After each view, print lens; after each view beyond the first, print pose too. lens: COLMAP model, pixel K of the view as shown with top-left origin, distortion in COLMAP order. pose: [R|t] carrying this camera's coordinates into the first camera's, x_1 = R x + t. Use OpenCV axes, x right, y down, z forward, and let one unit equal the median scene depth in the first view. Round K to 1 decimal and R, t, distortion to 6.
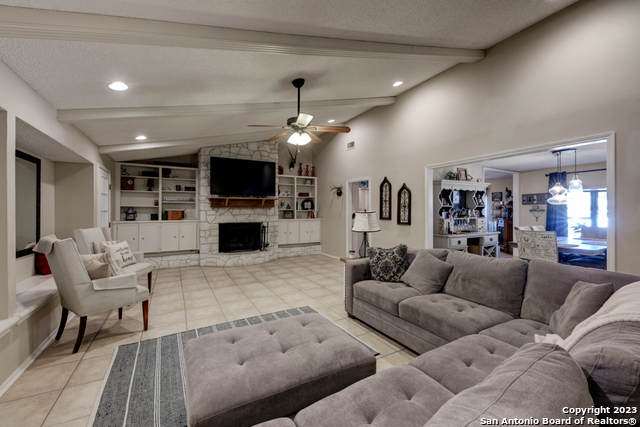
lens RADIAL K [[258.8, 0, 313.6], [0, 258.8, 208.5], [0, 0, 1]] dist [0.017869, -0.000311]
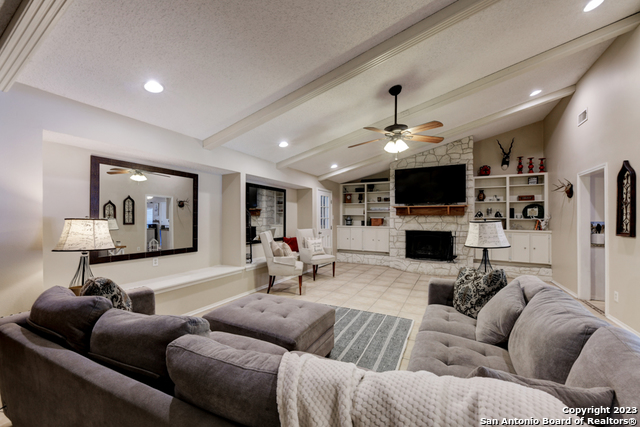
lens RADIAL K [[258.8, 0, 320.4], [0, 258.8, 216.1], [0, 0, 1]] dist [0.017869, -0.000311]
pose [[0.561173, -0.001369, -0.827697, 0.330043], [0.000498, 0.999999, -0.001316, -0.000831], [0.827698, 0.000326, 0.561173, 0.109993]]
